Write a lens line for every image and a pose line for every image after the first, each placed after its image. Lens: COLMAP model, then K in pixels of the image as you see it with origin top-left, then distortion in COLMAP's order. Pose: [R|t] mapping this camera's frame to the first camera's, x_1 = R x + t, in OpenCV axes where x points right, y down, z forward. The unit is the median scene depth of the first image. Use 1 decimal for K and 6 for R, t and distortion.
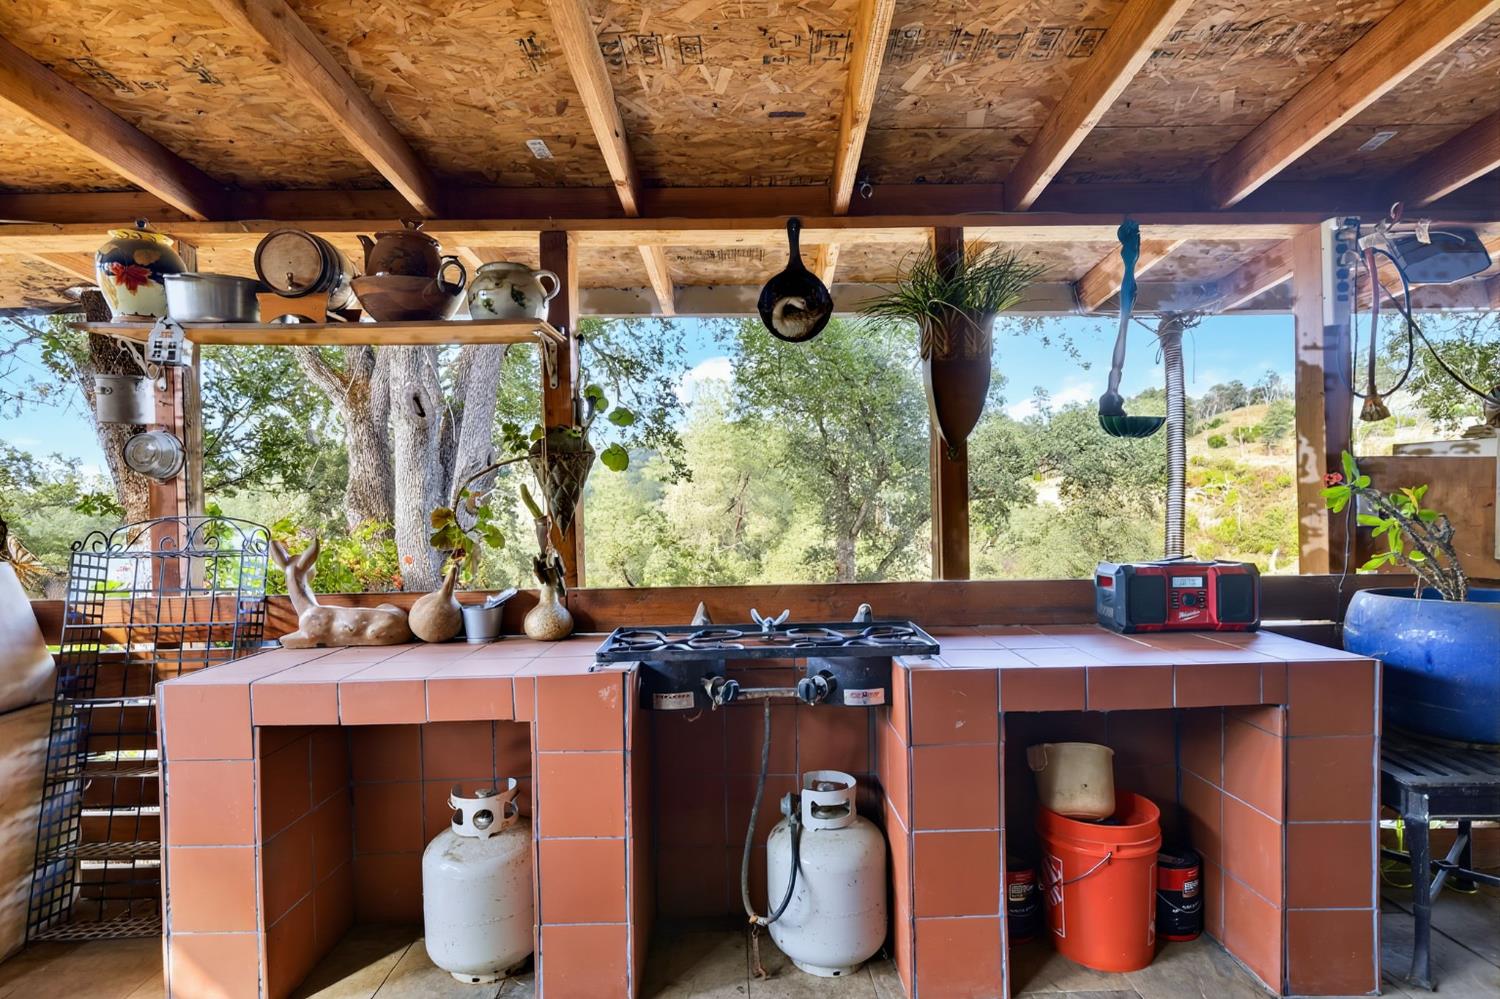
lens RADIAL K [[487.7, 0, 750.0], [0, 487.7, 499.5], [0, 0, 1]] dist [-0.000550, -0.000070]
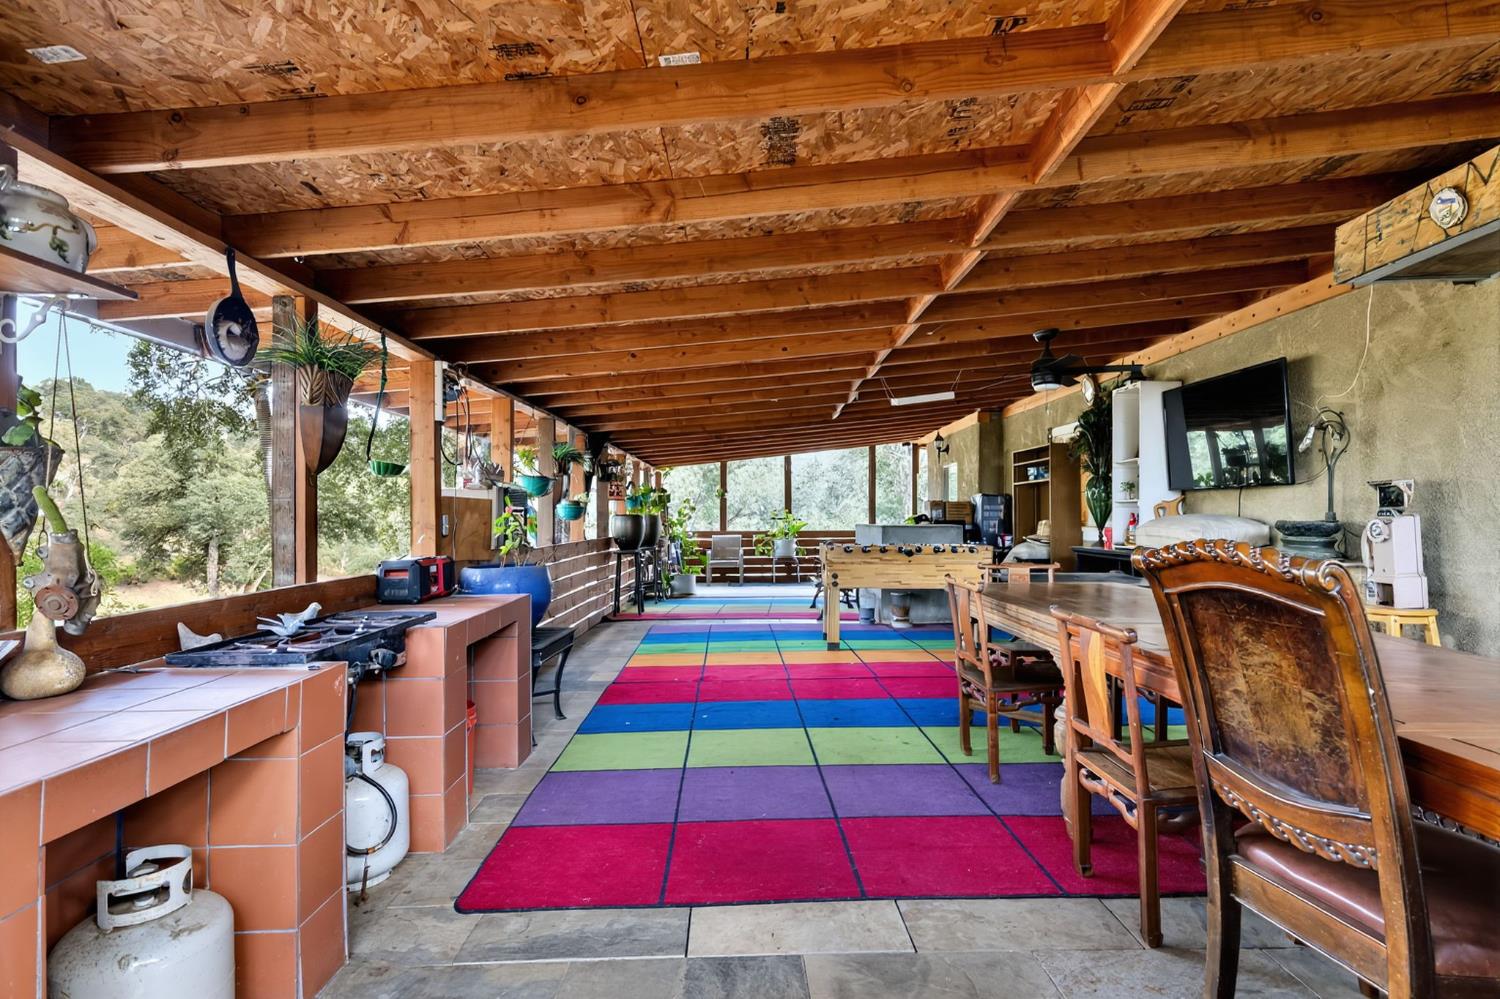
lens RADIAL K [[487.7, 0, 750.0], [0, 487.7, 499.5], [0, 0, 1]] dist [-0.000550, -0.000070]
pose [[-0.019278, 0.051693, 0.998477, -0.822050], [0.032174, 0.998177, -0.051056, 0.047596], [-0.999296, 0.031141, -0.020906, -0.071599]]
